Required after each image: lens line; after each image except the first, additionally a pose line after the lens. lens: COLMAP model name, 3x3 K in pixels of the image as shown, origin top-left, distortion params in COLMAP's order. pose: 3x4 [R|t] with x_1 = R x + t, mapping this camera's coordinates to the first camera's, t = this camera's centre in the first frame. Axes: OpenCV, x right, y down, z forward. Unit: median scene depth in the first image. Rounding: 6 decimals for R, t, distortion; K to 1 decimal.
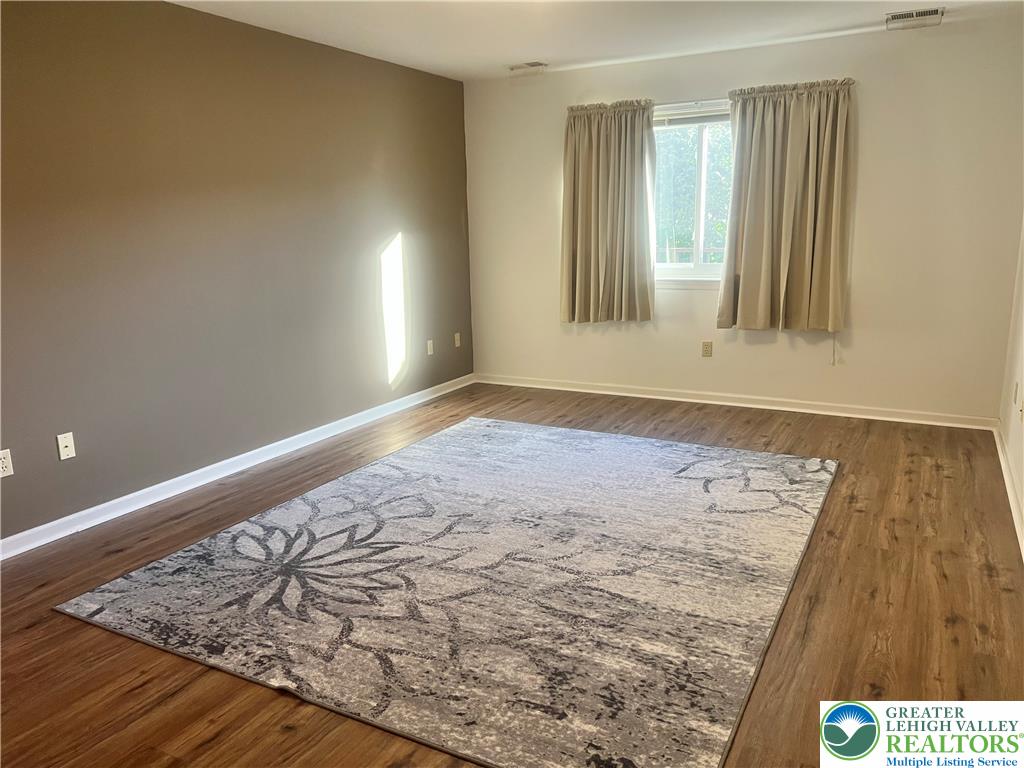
lens RADIAL K [[775.5, 0, 511.6], [0, 775.5, 379.0], [0, 0, 1]] dist [0.066633, -0.026779]
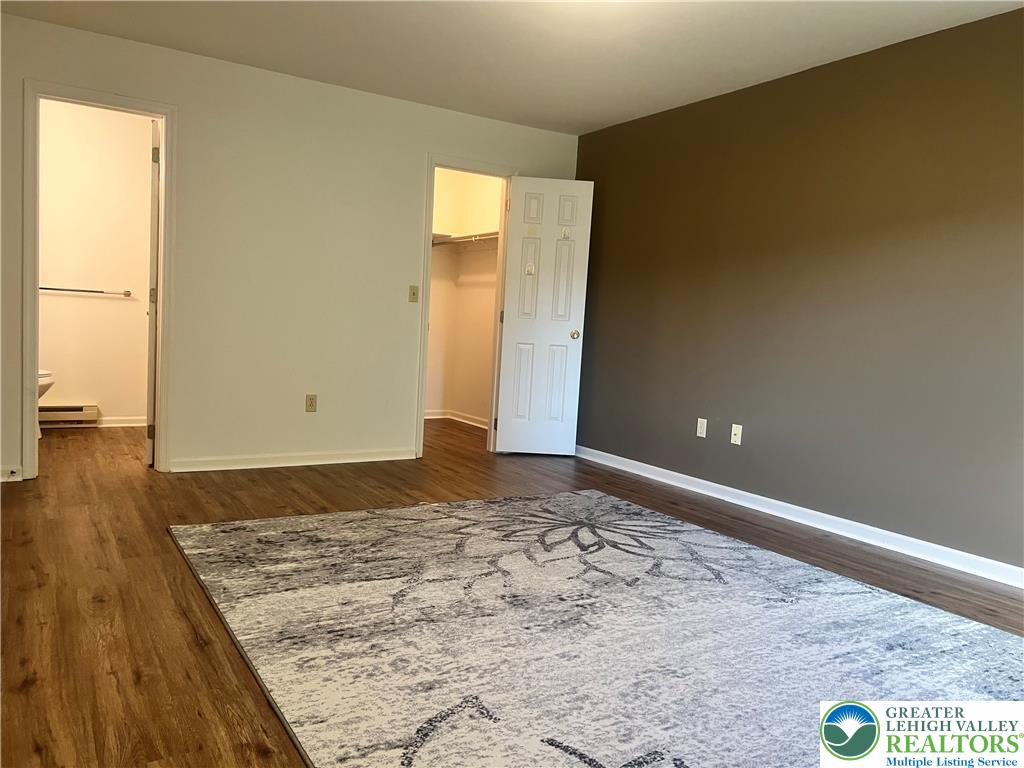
lens RADIAL K [[775.5, 0, 512.3], [0, 775.5, 386.6], [0, 0, 1]] dist [0.066633, -0.026779]
pose [[-0.500766, 0.068222, -0.862890, 0.814407], [-0.221982, 0.953428, 0.204204, -0.190669], [0.836635, 0.293804, -0.462300, 1.403580]]
